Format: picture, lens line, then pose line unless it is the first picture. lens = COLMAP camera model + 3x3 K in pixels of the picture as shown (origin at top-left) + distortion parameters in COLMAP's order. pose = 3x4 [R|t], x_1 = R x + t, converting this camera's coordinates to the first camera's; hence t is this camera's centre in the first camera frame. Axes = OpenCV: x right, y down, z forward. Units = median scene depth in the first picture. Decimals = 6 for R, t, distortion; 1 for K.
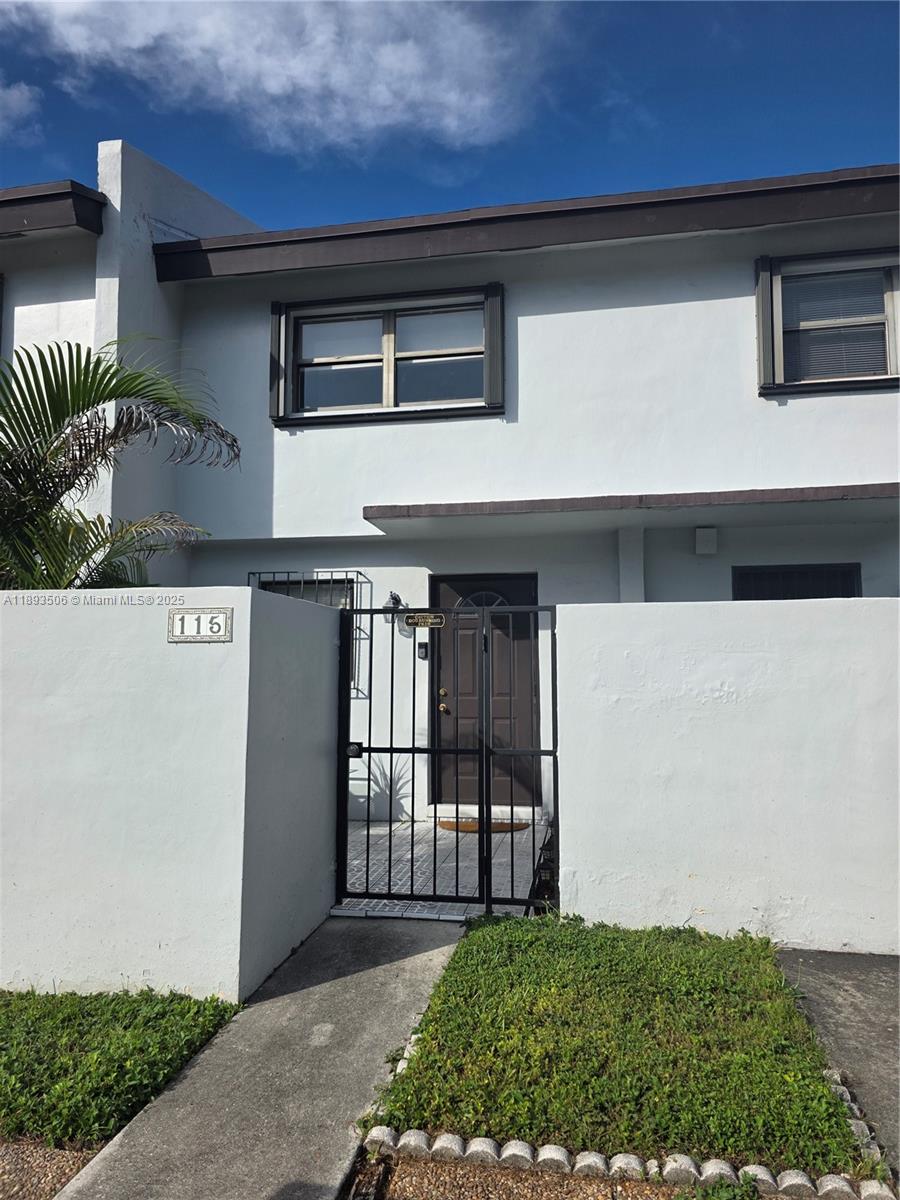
lens RADIAL K [[814.3, 0, 452.1], [0, 814.3, 604.2], [0, 0, 1]] dist [0.009517, -0.027260]
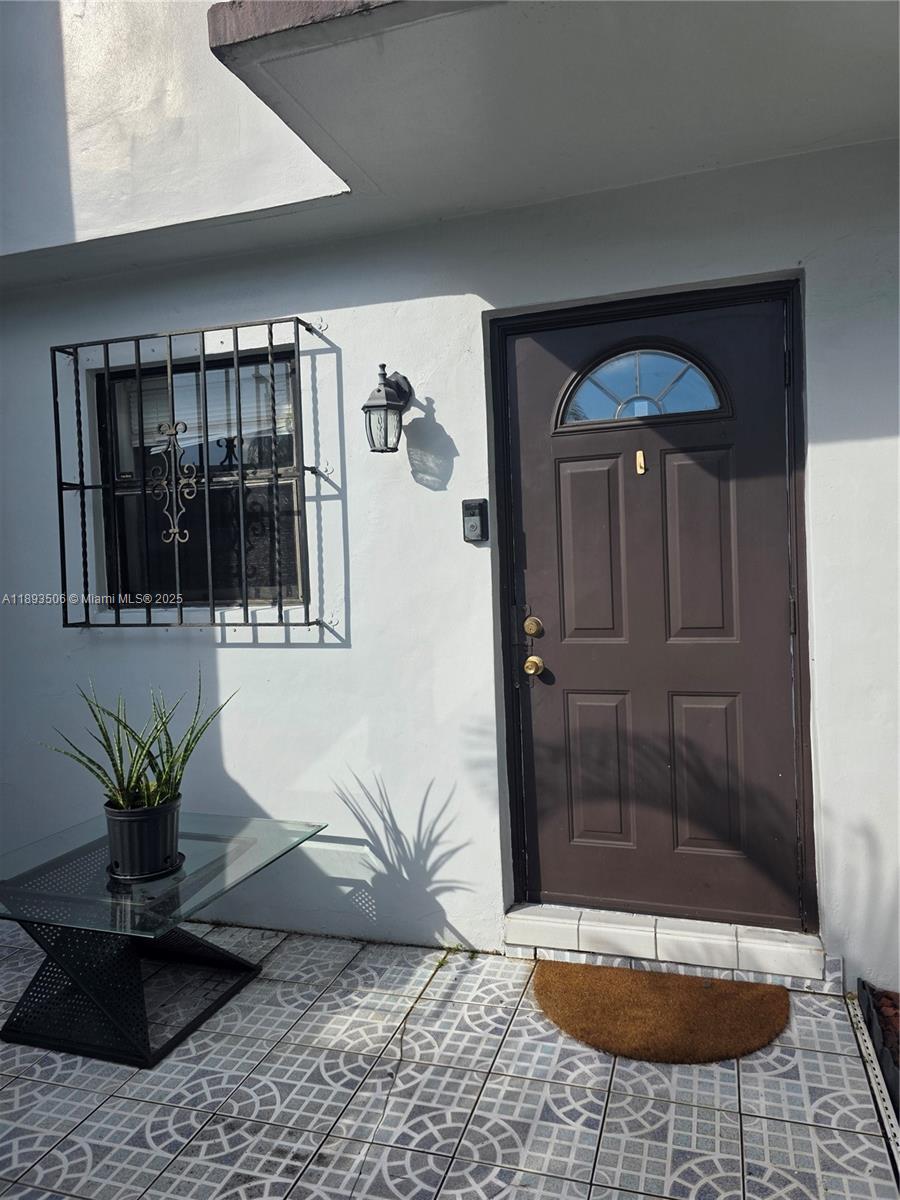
lens RADIAL K [[814.3, 0, 456.5], [0, 814.3, 592.9], [0, 0, 1]] dist [0.009517, -0.027260]
pose [[0.992347, -0.032408, -0.119151, -0.000894], [0.050213, 0.987469, 0.149610, 0.032577], [0.112809, -0.154448, 0.981540, 0.620286]]
